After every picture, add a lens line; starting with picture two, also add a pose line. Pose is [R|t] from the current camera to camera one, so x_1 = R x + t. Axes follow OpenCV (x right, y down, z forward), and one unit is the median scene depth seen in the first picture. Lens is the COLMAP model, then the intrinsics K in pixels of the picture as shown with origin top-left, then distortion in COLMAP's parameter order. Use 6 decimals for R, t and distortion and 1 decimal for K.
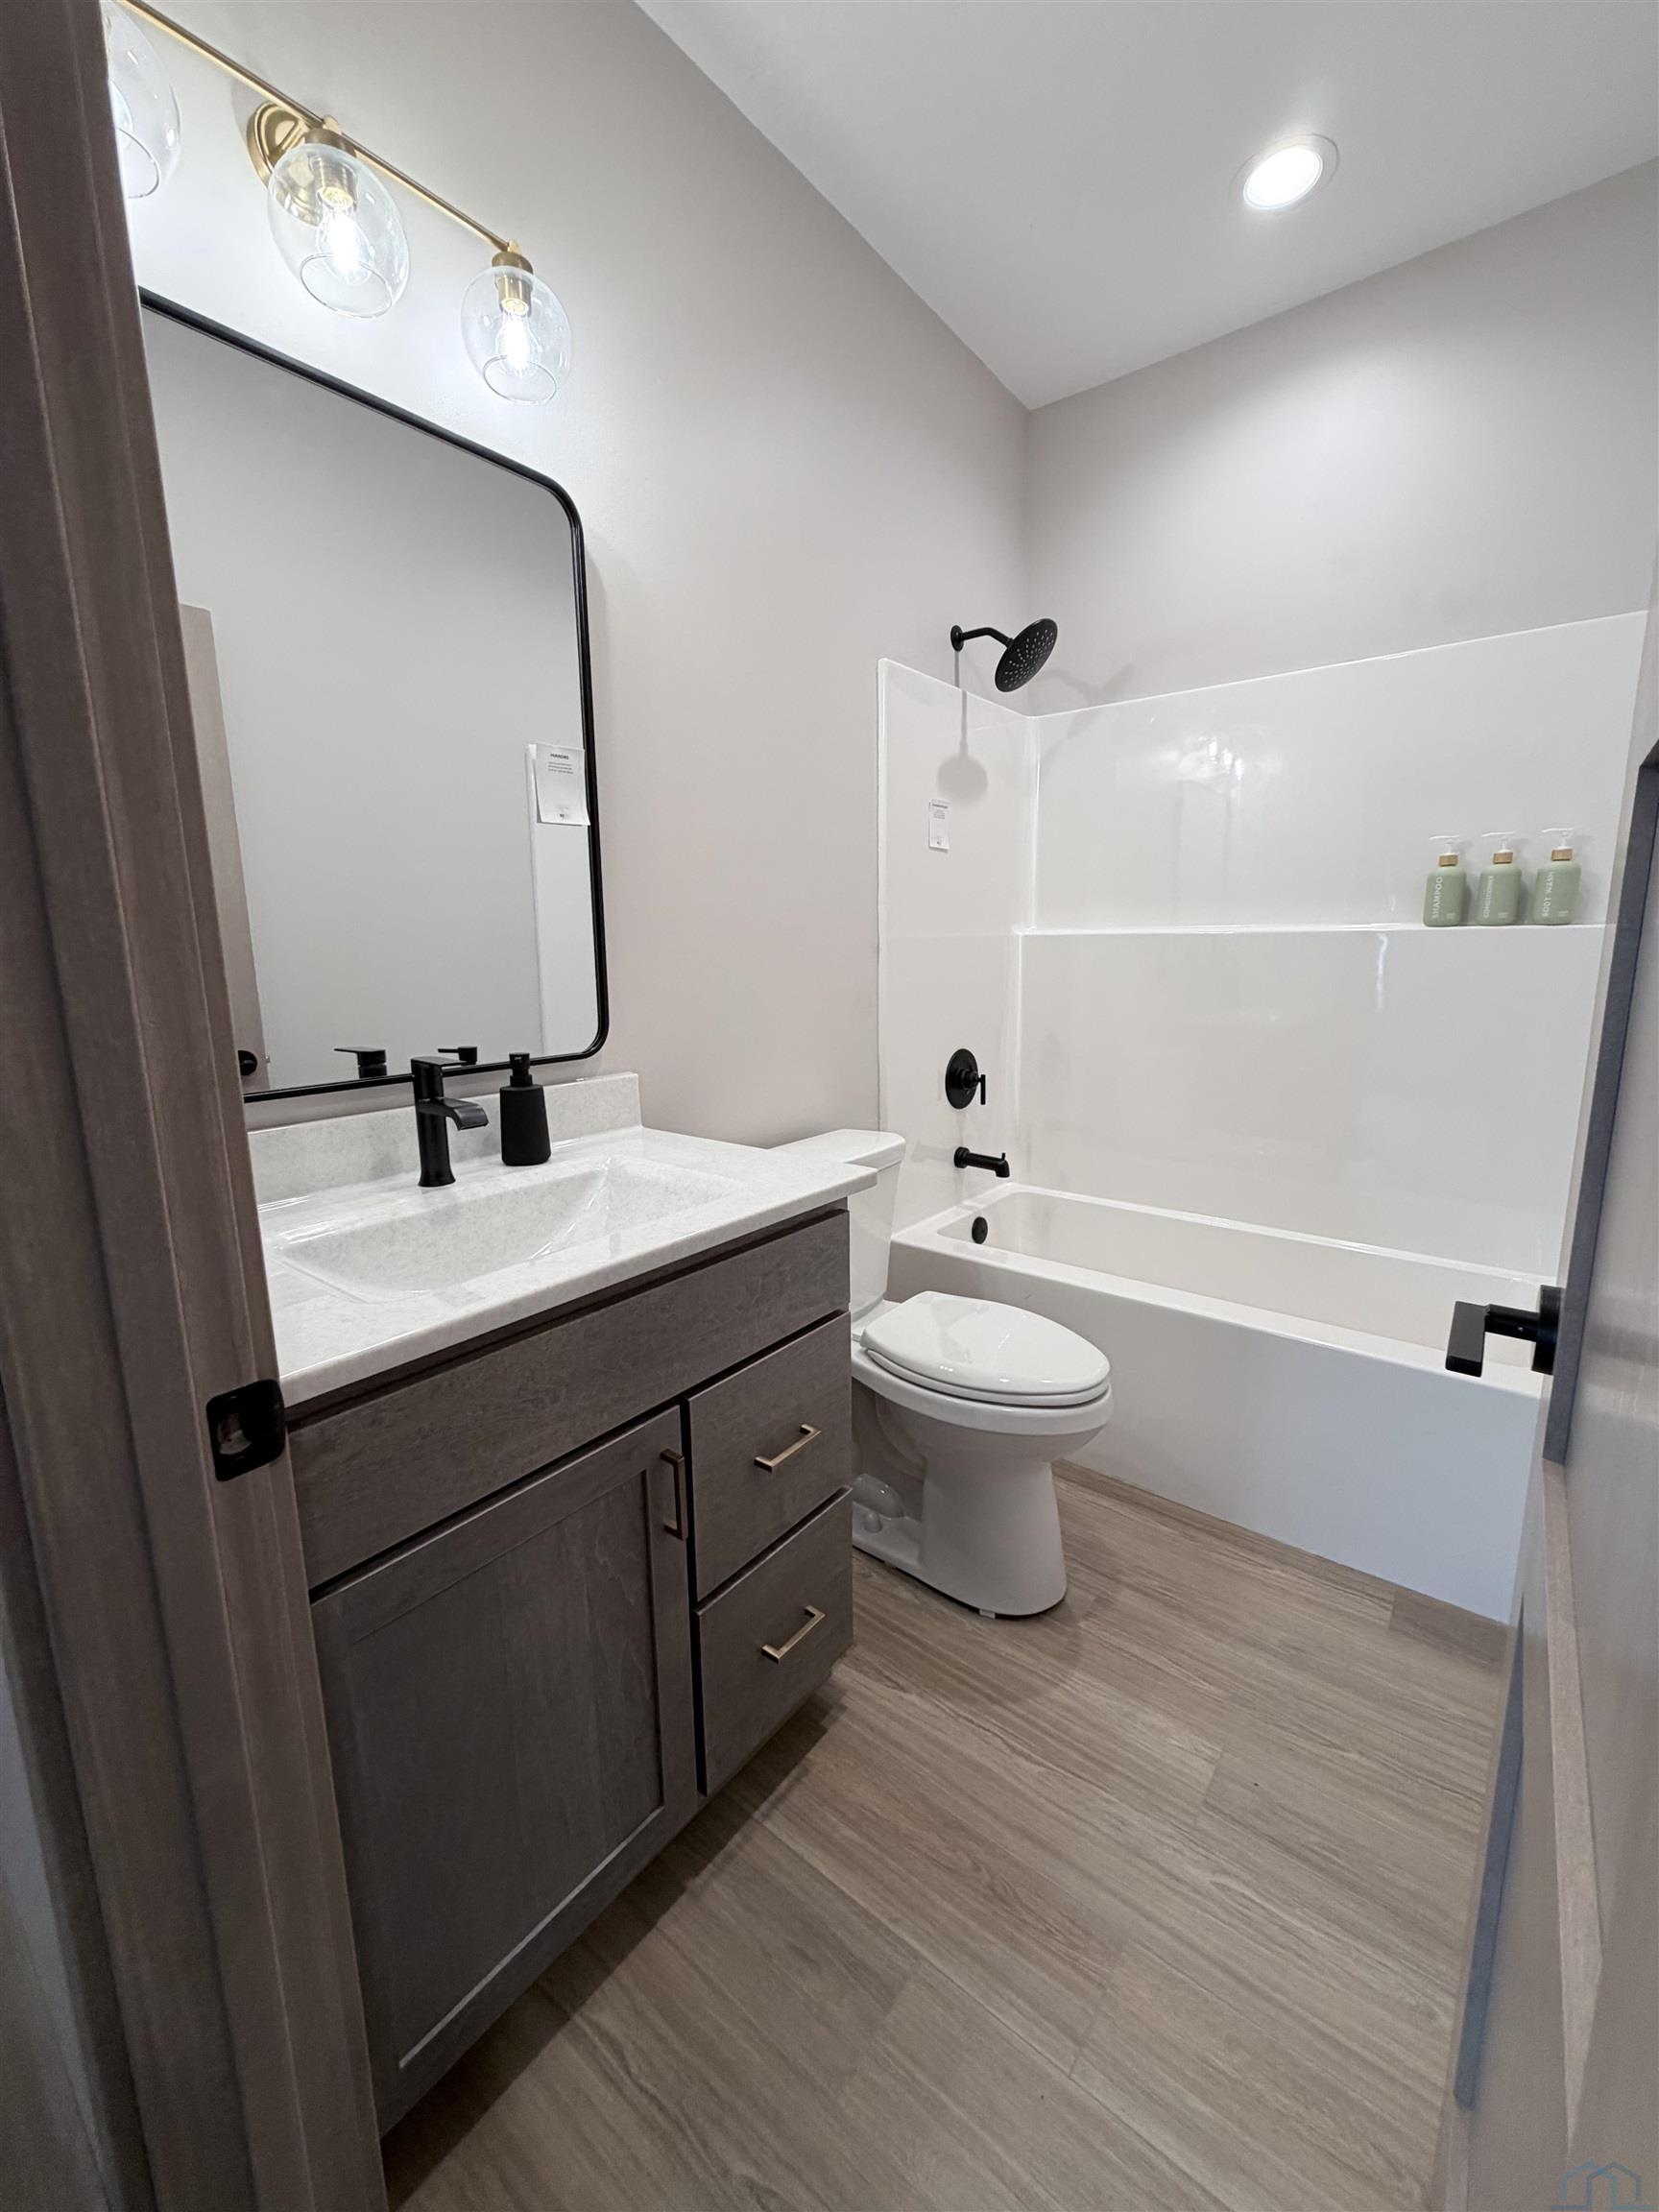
lens RADIAL K [[882.6, 0, 835.7], [0, 882.6, 1104.2], [0, 0, 1]] dist [-0.000594, -0.000125]
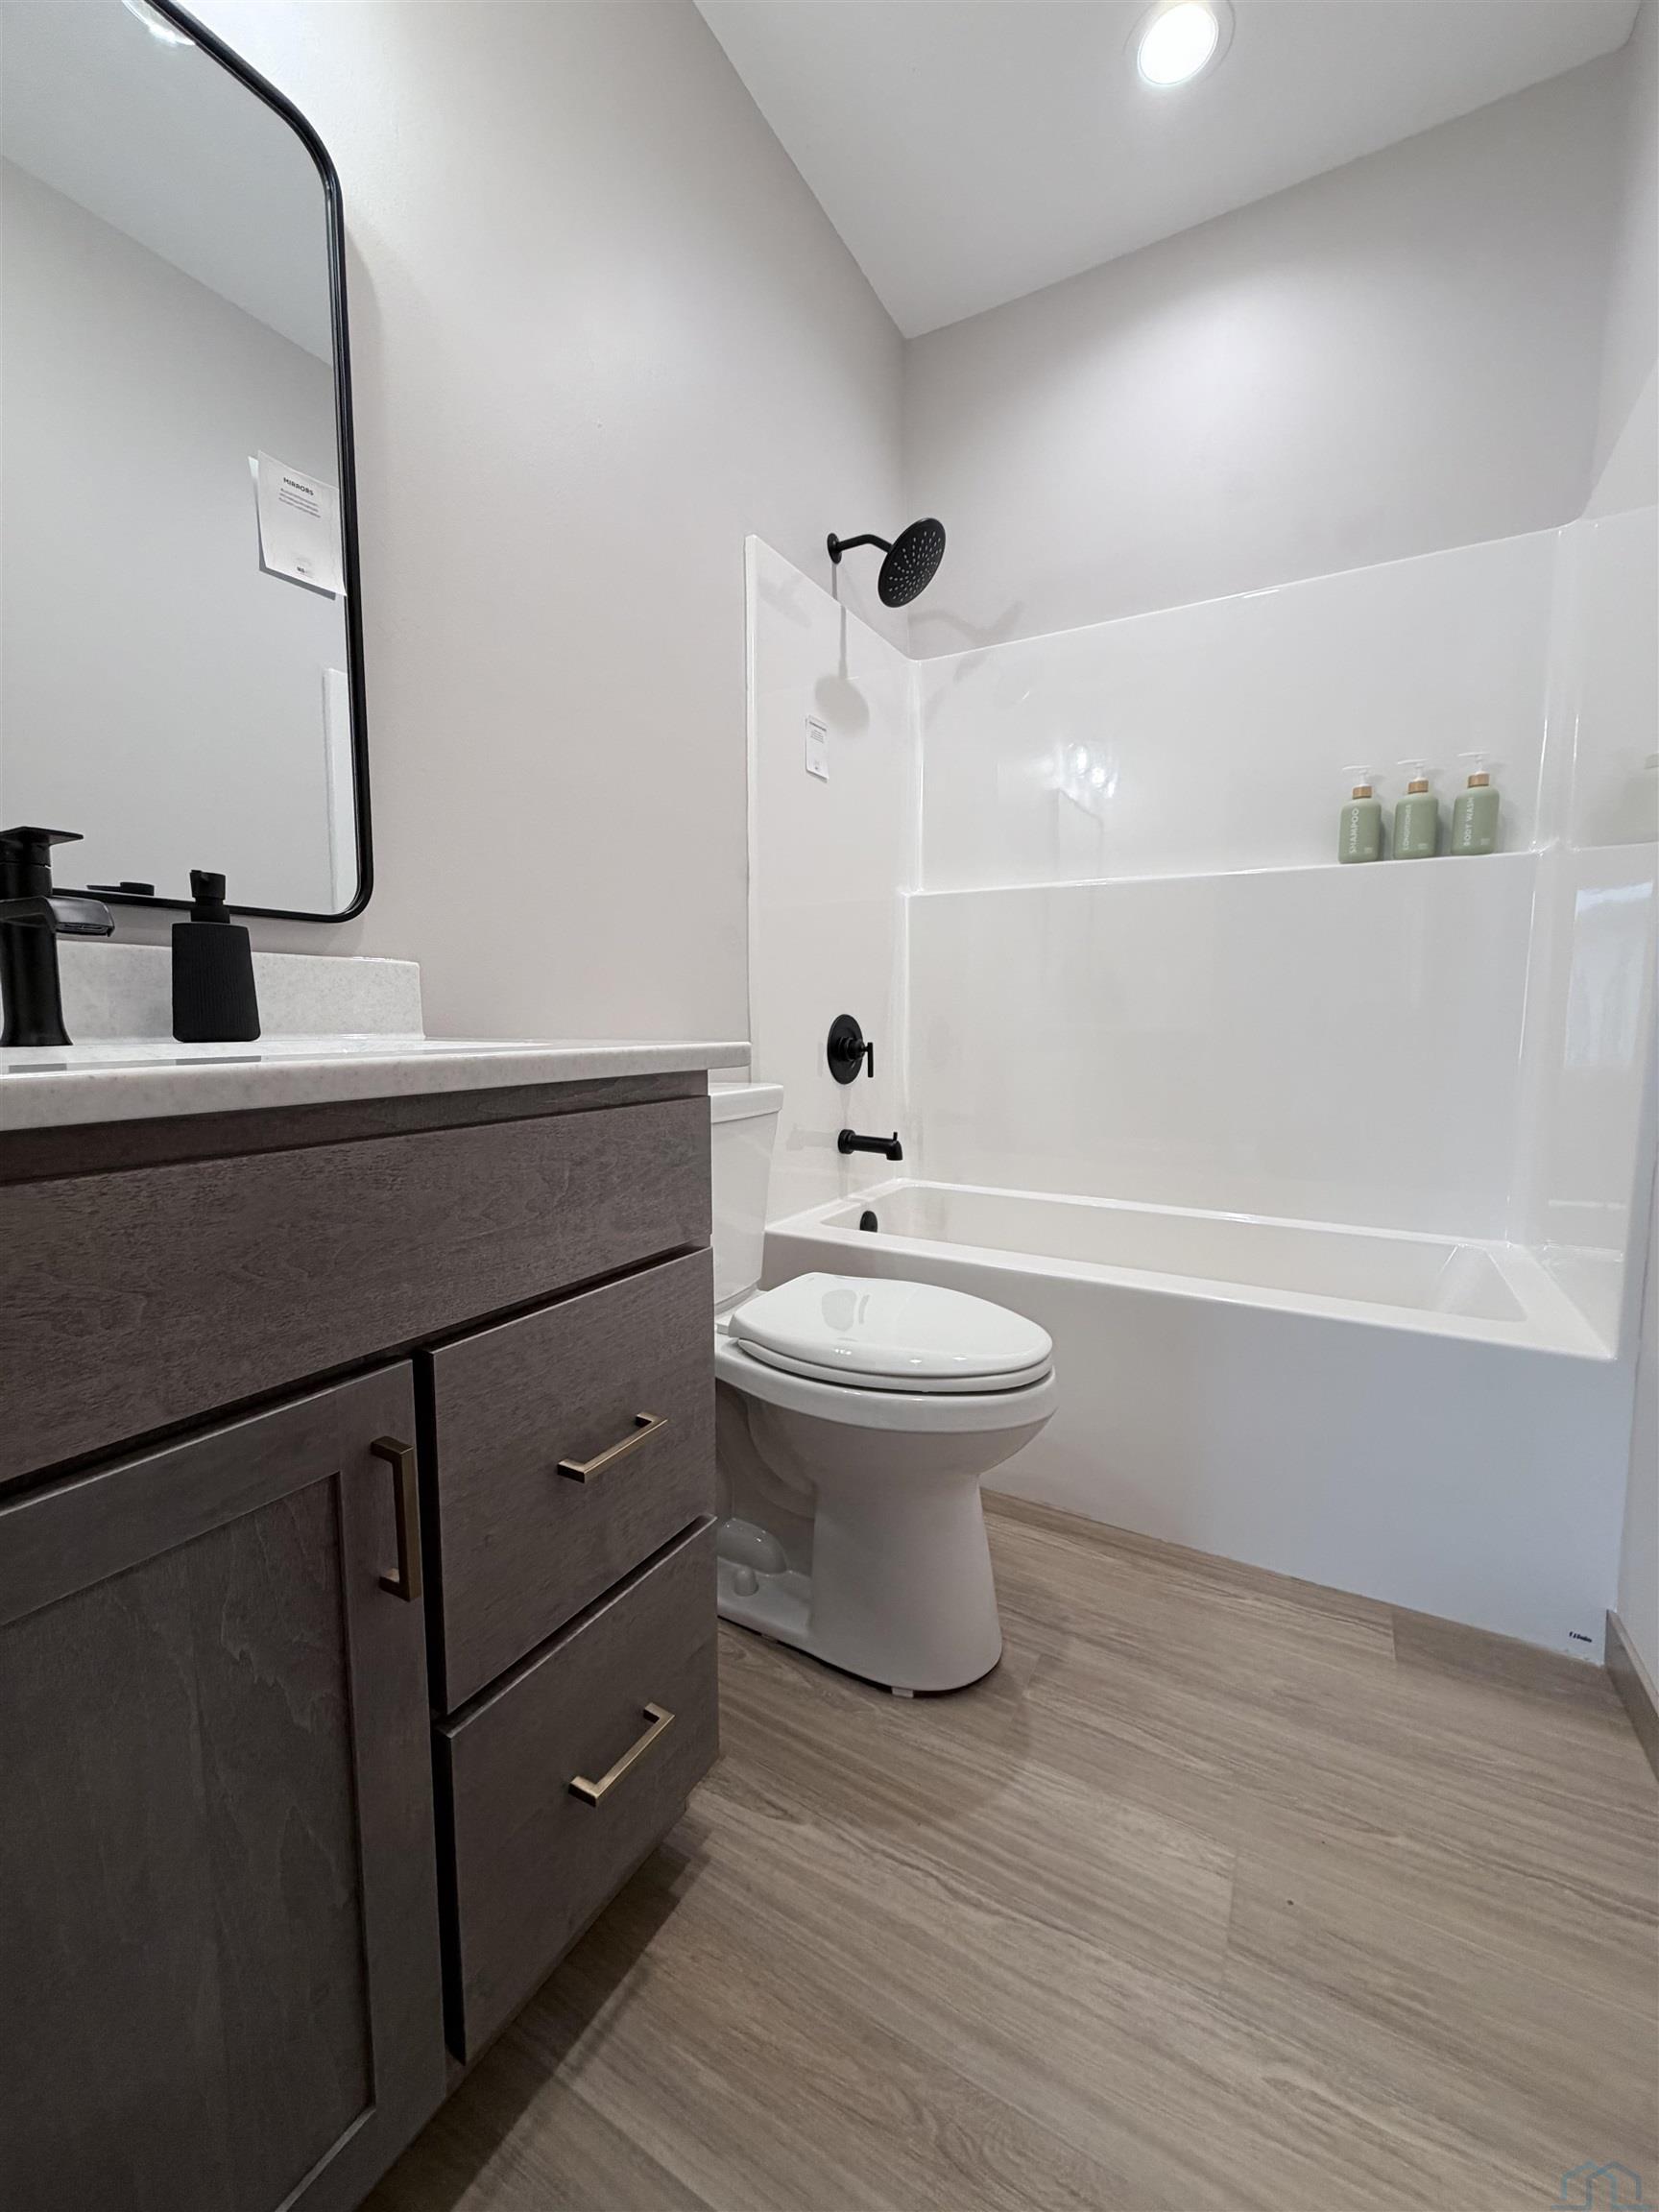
lens RADIAL K [[882.6, 0, 834.7], [0, 882.6, 1098.6], [0, 0, 1]] dist [-0.000594, -0.000125]
pose [[0.989128, -0.002789, 0.147029, 0.008610], [0.014917, 0.996566, -0.081451, 0.151243], [-0.146297, 0.082759, 0.985773, 0.255488]]
